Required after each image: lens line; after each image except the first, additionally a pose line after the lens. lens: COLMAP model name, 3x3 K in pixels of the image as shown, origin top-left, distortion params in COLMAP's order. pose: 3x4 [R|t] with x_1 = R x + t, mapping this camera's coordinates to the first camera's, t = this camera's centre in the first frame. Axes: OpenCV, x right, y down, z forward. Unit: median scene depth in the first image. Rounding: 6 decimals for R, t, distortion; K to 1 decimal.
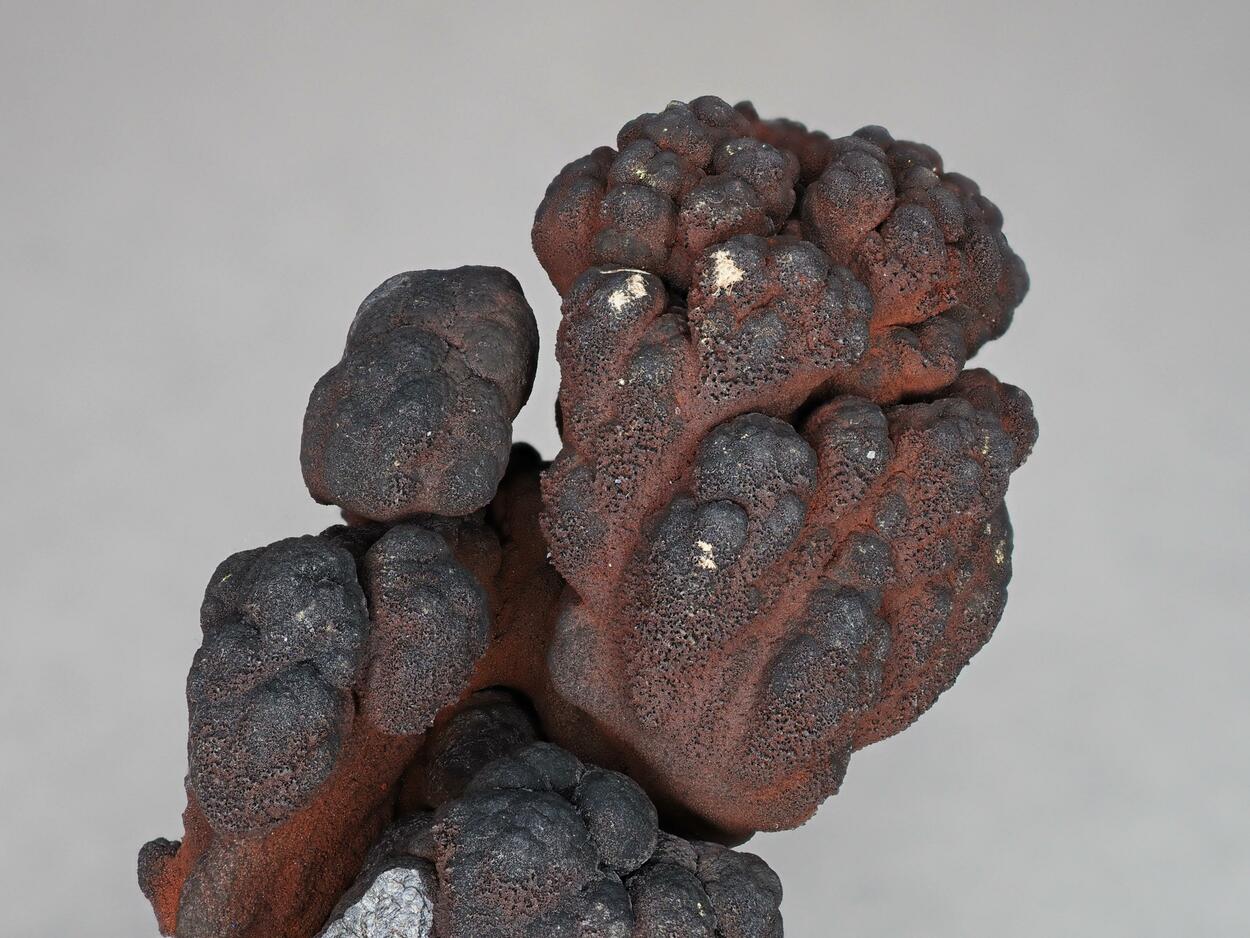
lens RADIAL K [[2220.0, 0, 623.4], [0, 2220.0, 469.8], [0, 0, 1]] dist [0.121358, 0.000000]
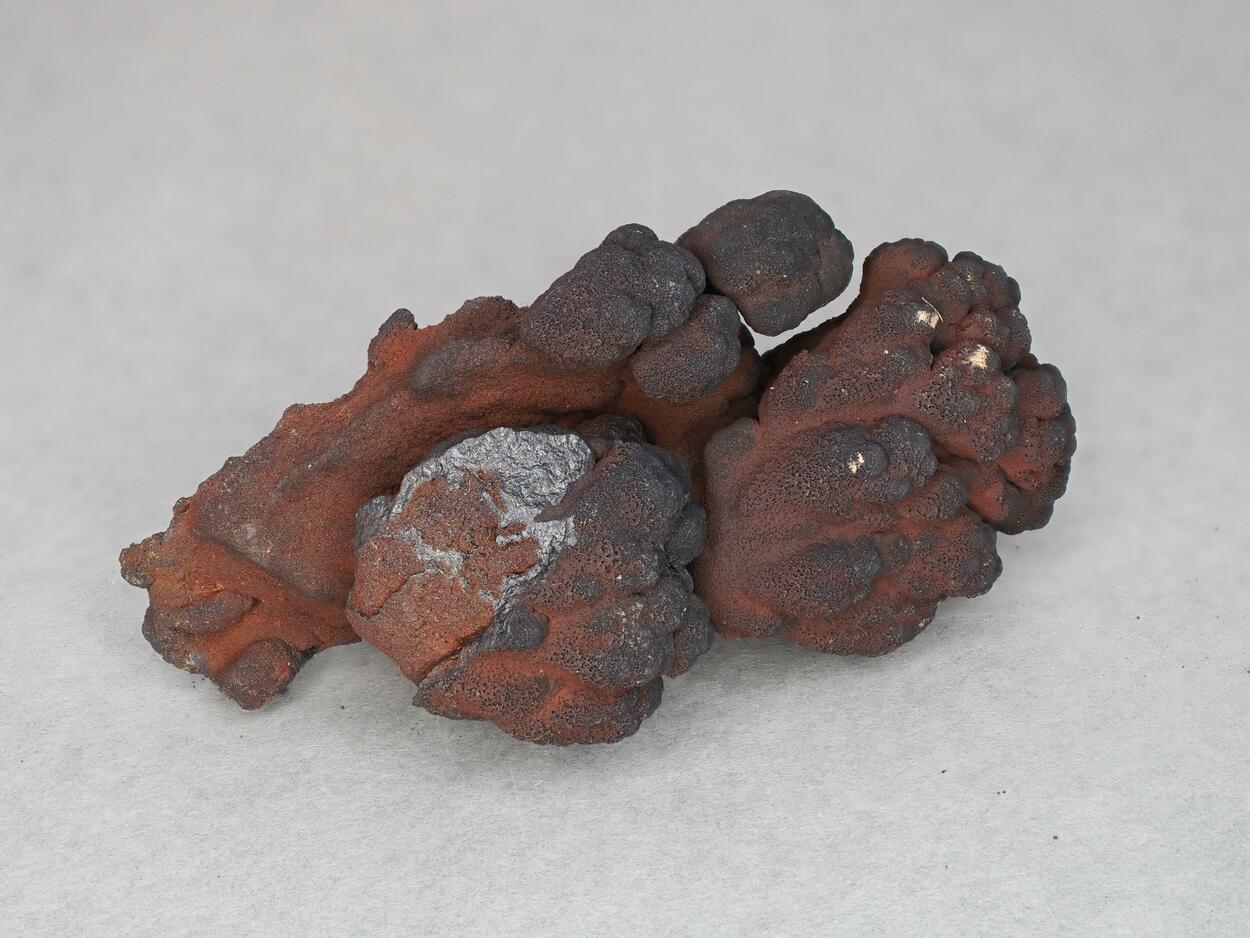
lens RADIAL K [[2178.5, 0, 625.2], [0, 2178.5, 469.3], [0, 0, 1]] dist [-0.047141, 0.000000]
pose [[0.633664, 0.761588, 0.135844, -0.258458], [-0.738613, 0.647815, -0.186512, 0.428156], [-0.230047, 0.017850, 0.973016, -0.420932]]
